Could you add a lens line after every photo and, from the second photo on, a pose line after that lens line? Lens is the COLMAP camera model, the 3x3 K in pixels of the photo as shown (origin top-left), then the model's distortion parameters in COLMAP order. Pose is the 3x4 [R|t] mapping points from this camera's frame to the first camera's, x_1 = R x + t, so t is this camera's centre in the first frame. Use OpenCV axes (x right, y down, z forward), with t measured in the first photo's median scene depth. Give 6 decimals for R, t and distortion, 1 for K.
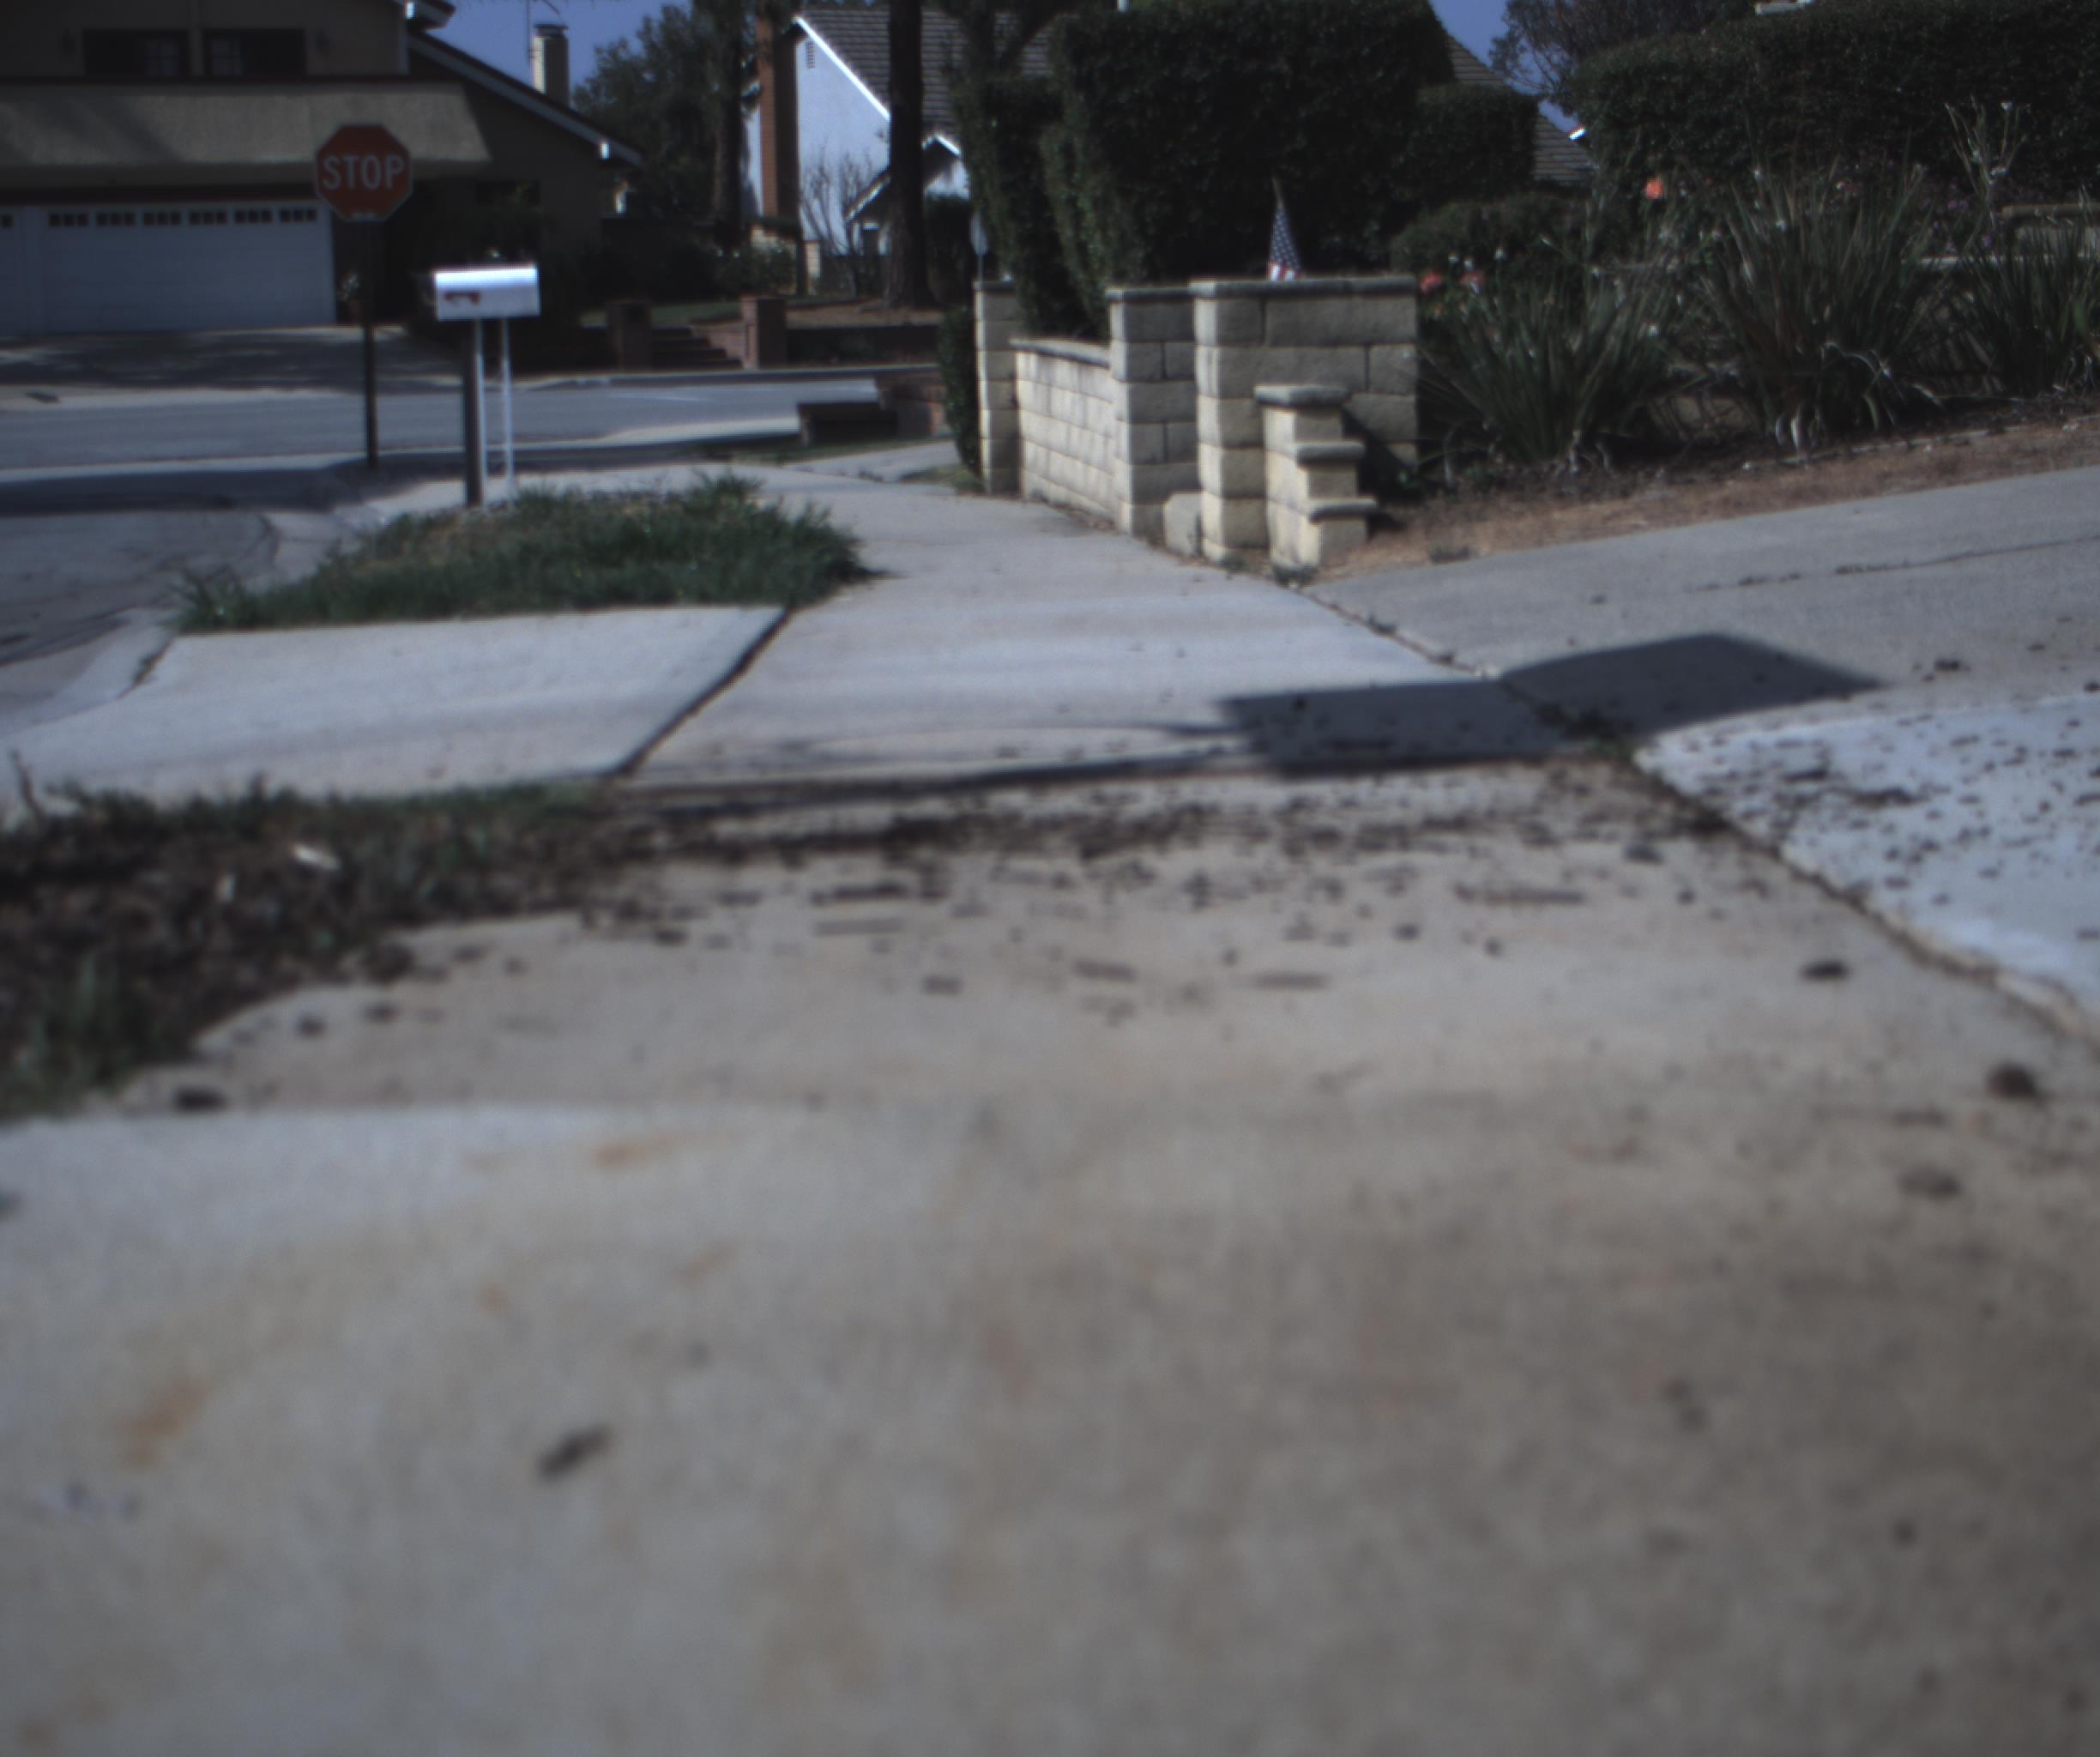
lens RADIAL K [[3923.7, 0, 1050.0], [0, 3923.7, 878.5], [0, 0, 1]] dist [-0.185401, 0.856989]
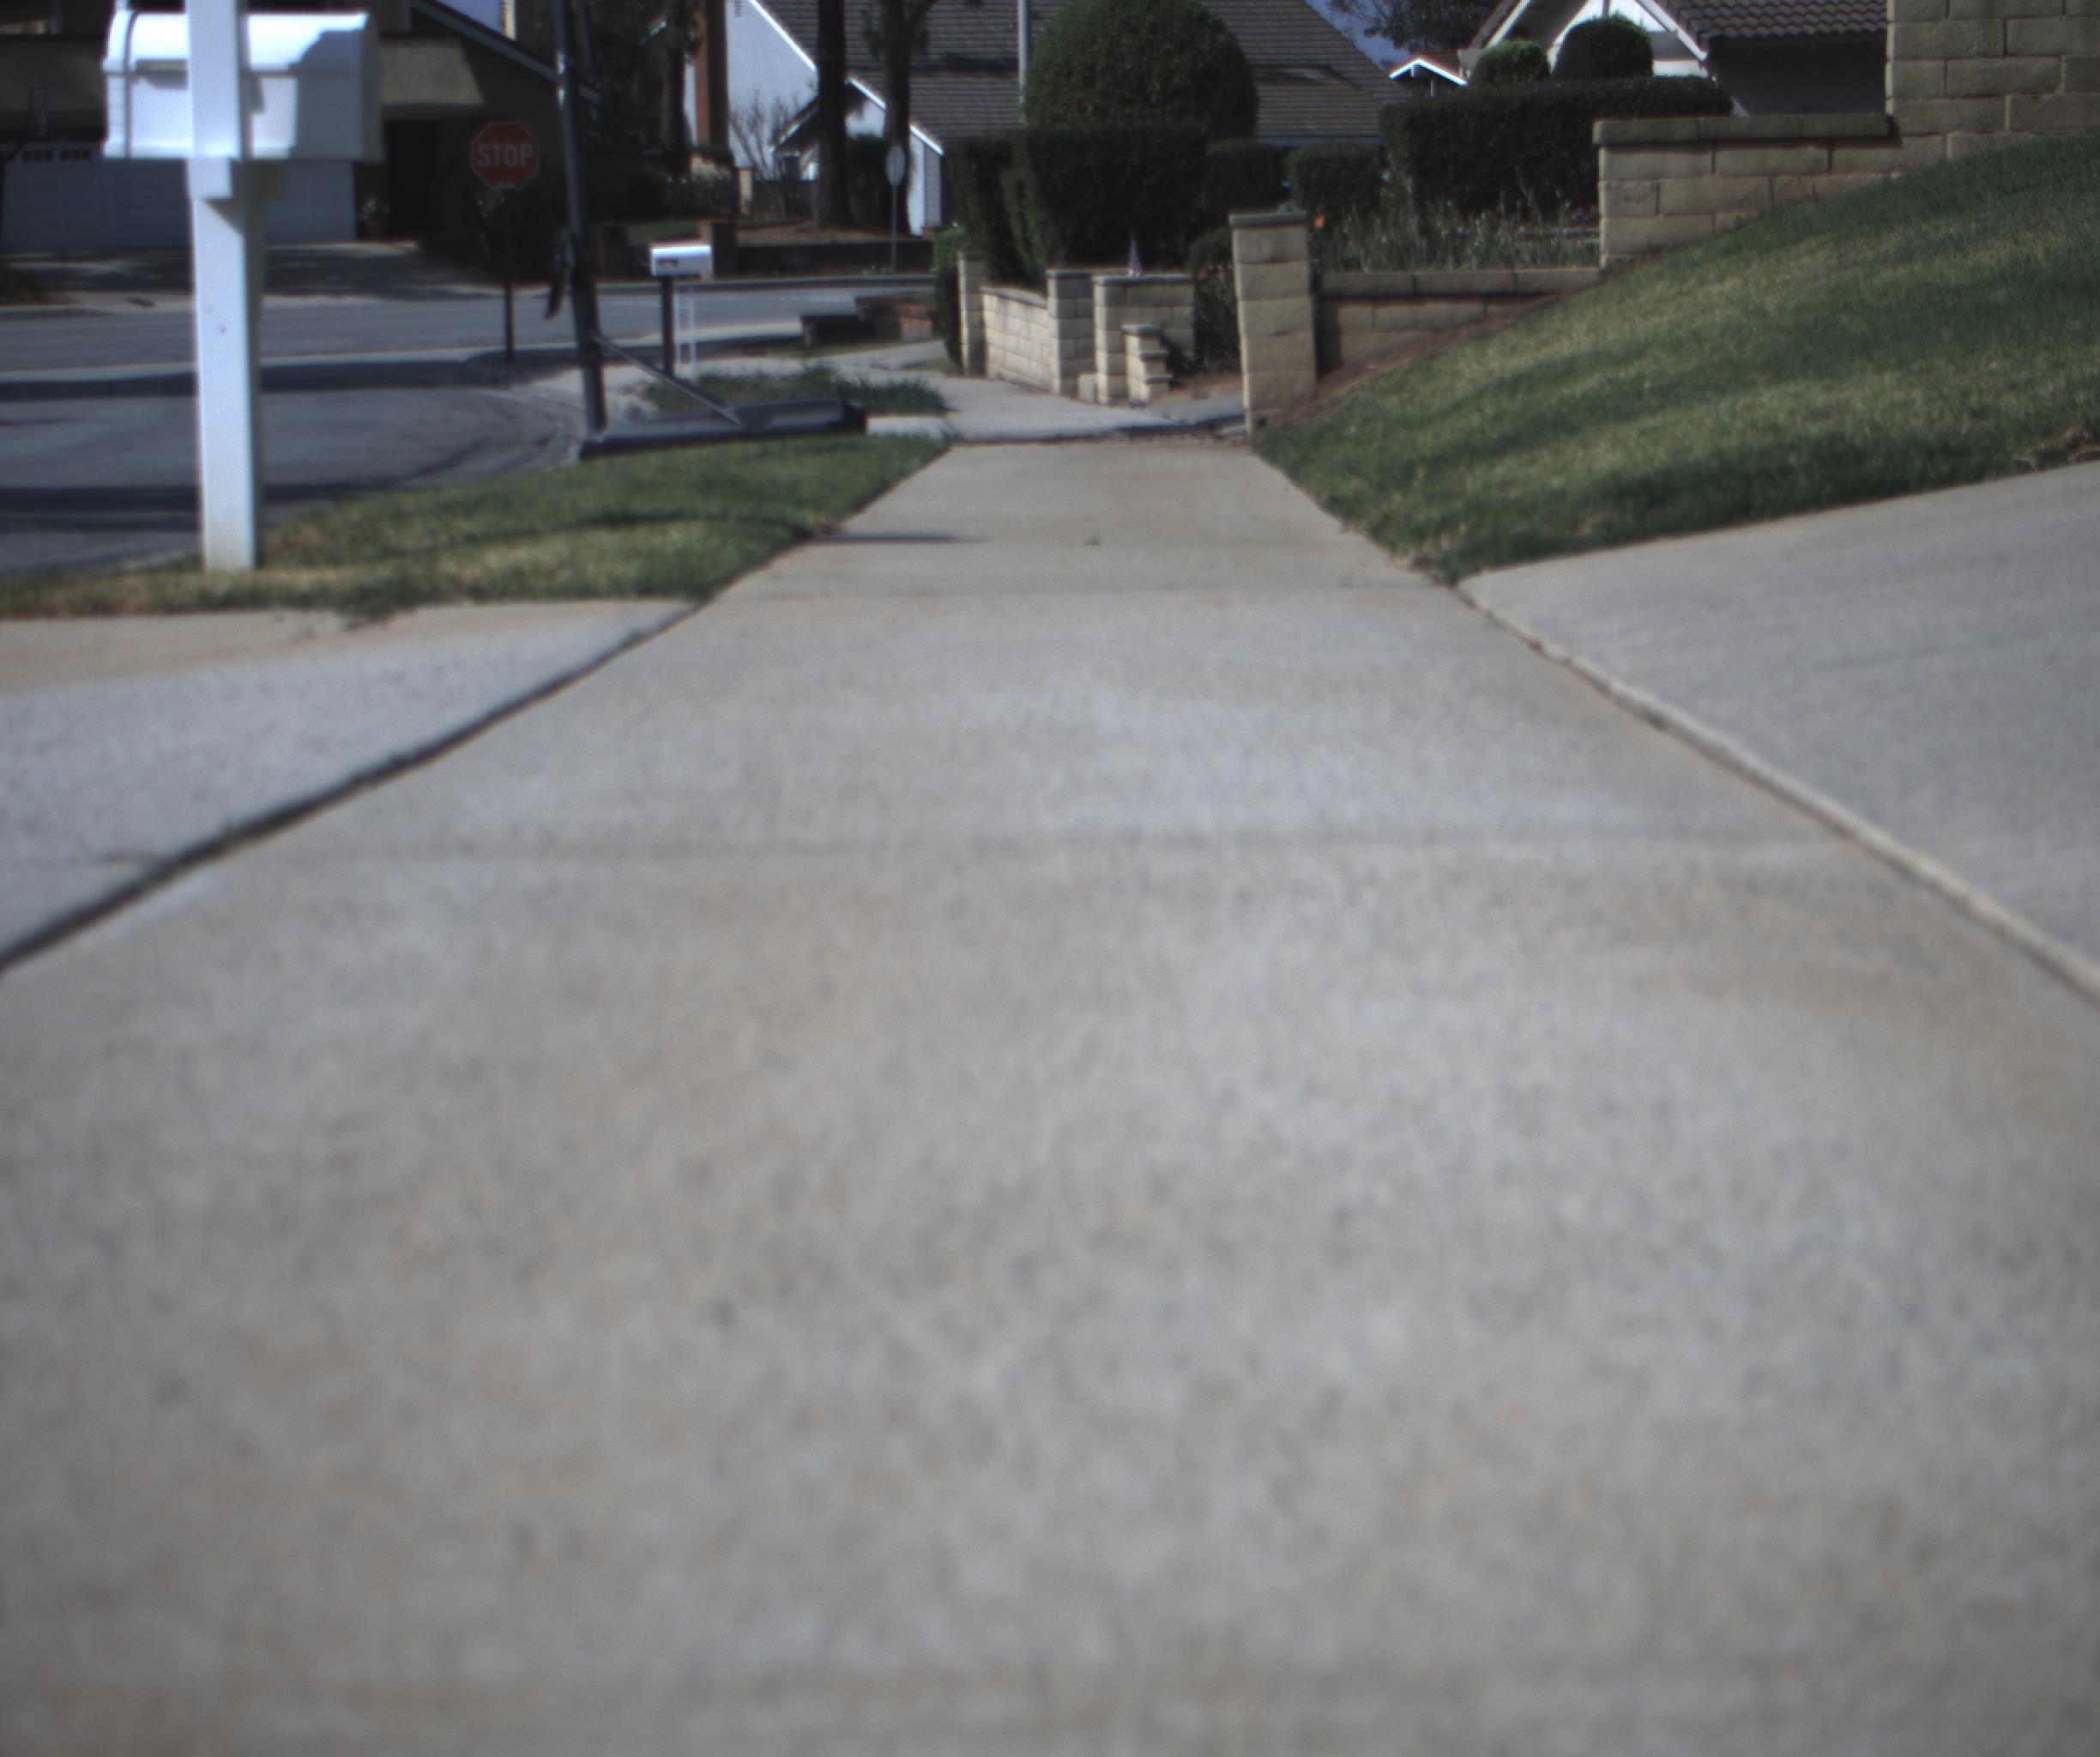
lens RADIAL K [[3923.7, 0, 1050.0], [0, 3923.7, 878.5], [0, 0, 1]] dist [-0.185401, 0.856989]
pose [[0.999400, -0.002241, 0.034553, -0.040550], [0.001309, 0.999635, 0.026981, 0.079456], [-0.034601, -0.026920, 0.999039, -0.755714]]
